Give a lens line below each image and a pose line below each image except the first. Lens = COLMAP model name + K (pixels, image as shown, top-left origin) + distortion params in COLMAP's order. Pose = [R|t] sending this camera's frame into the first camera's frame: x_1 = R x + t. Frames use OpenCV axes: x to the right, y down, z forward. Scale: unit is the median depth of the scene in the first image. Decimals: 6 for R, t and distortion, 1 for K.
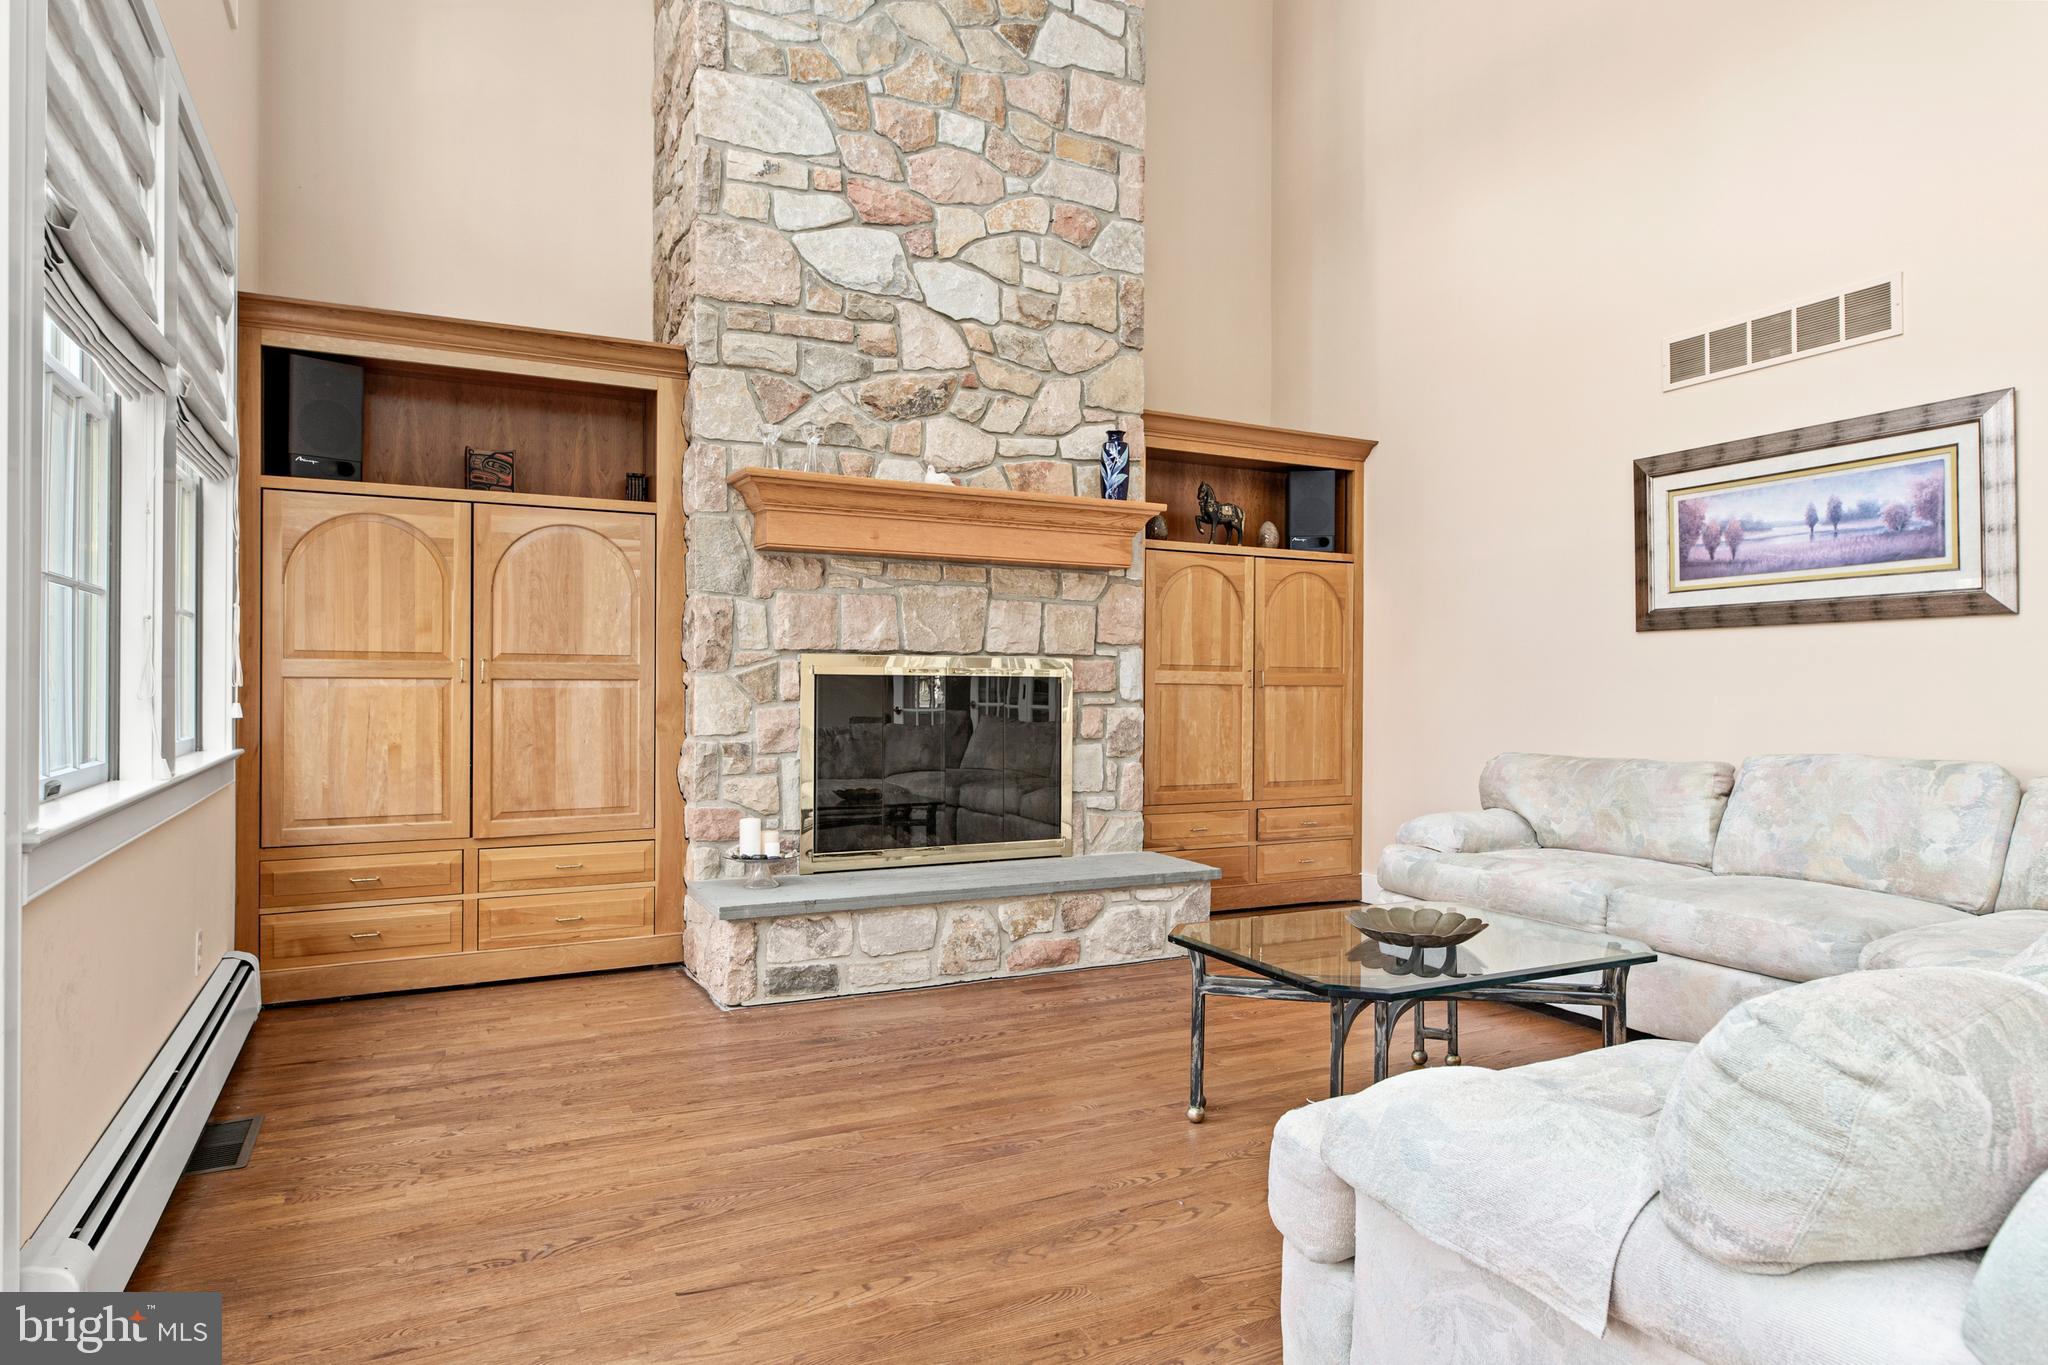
lens RADIAL K [[1191.2, 0, 1017.8], [0, 1191.2, 679.5], [0, 0, 1]] dist [0.002282, -0.000764]
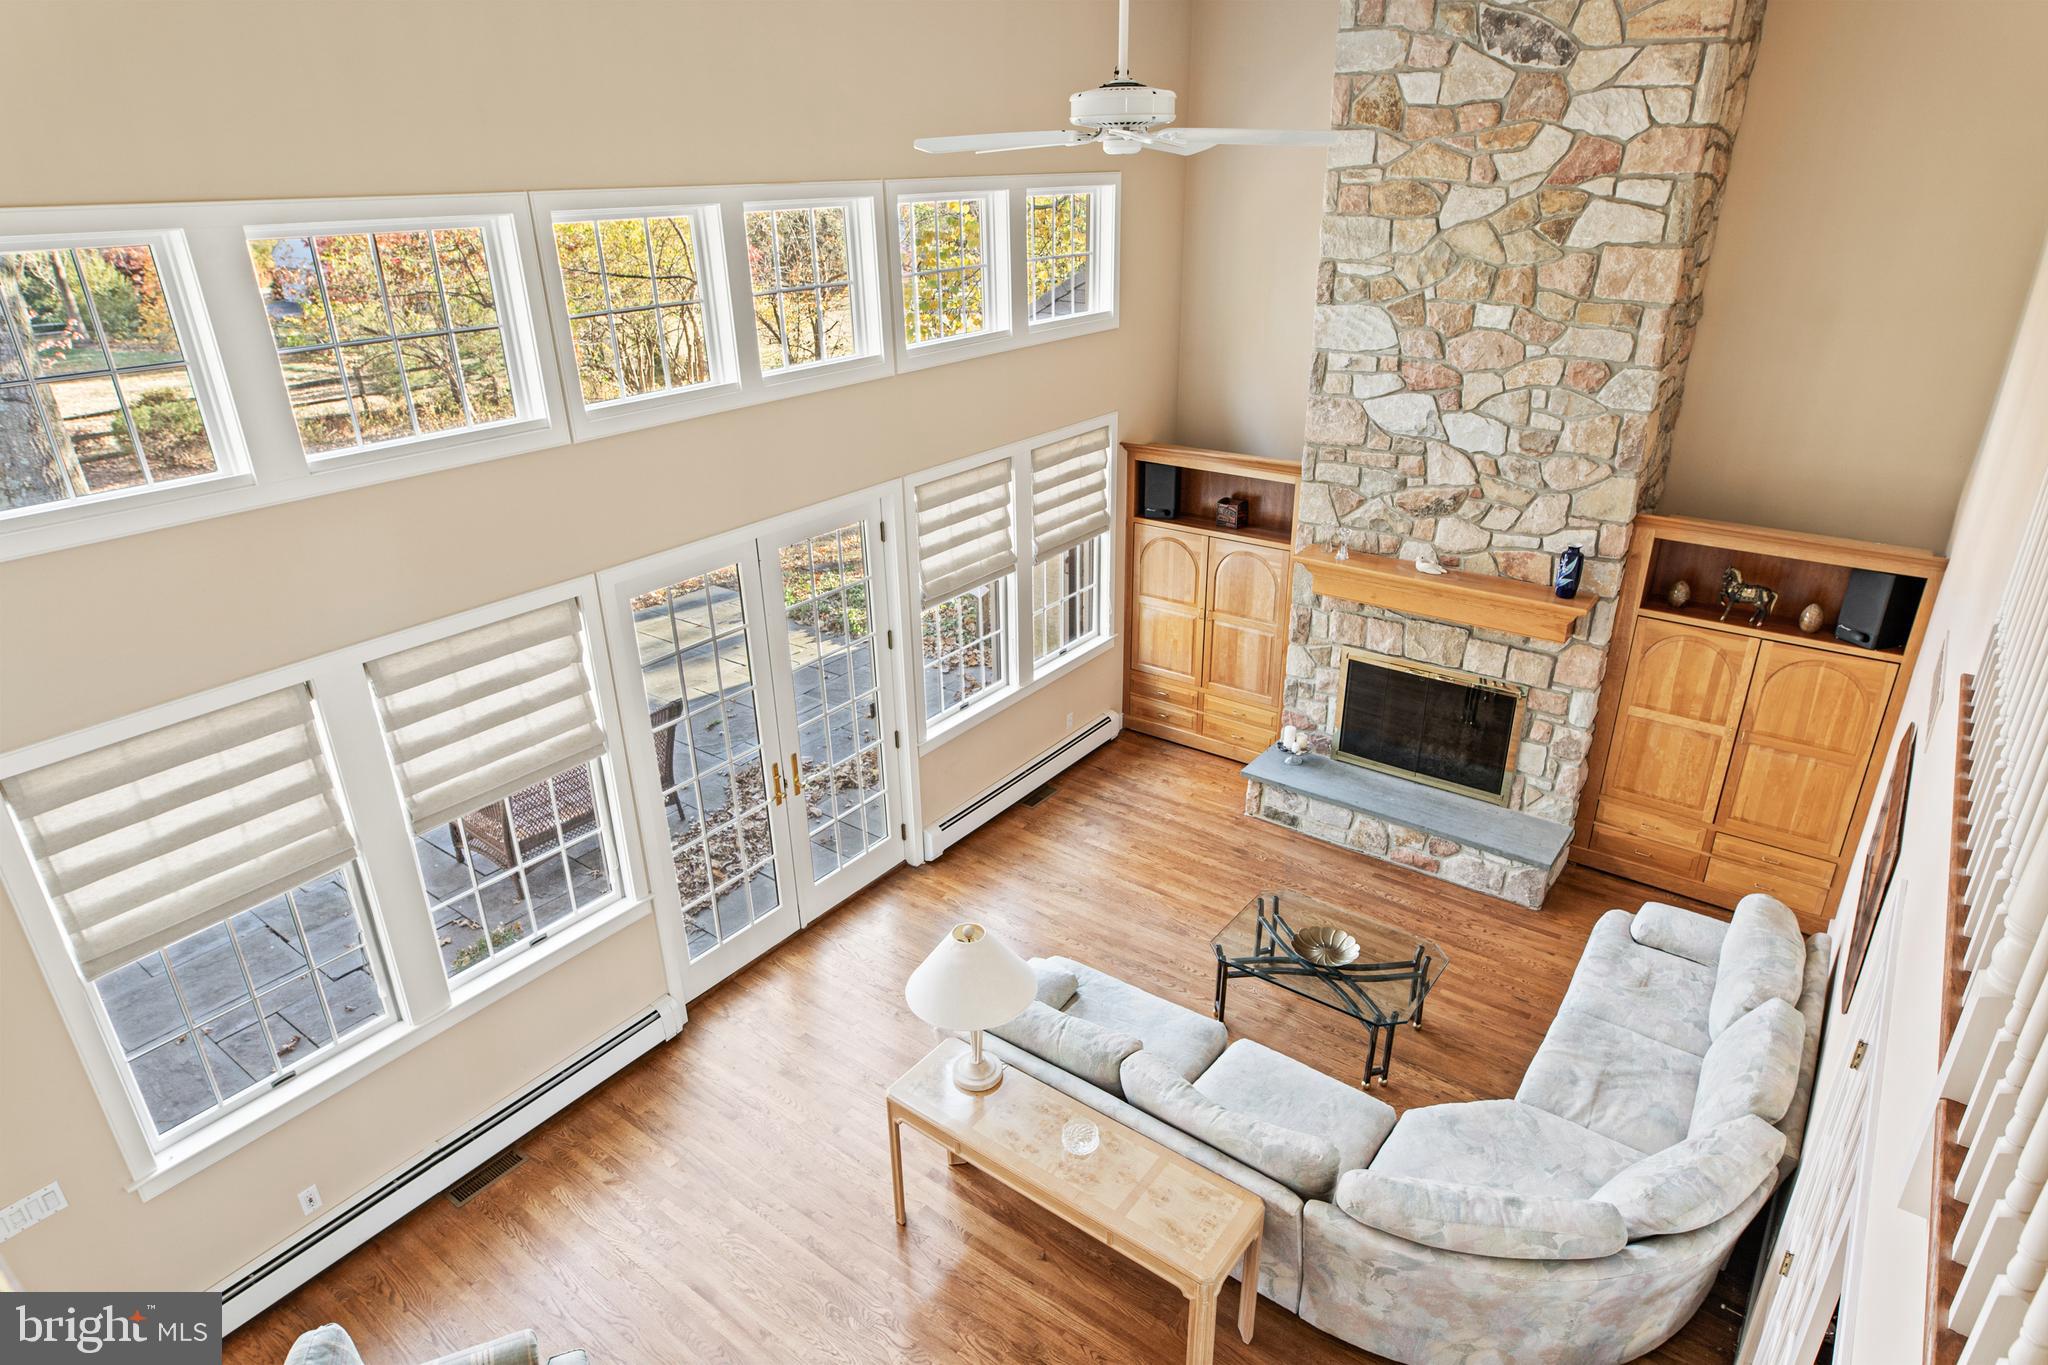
lens RADIAL K [[1162.3, 0, 1024.0], [0, 1162.3, 682.5], [0, 0, 1]] dist [-0.002553, 0.000023]
pose [[0.440353, 0.349962, -0.826811, 1.008802], [0.018799, 0.917109, 0.398194, -0.639835], [0.897628, -0.190889, 0.397273, -0.104044]]
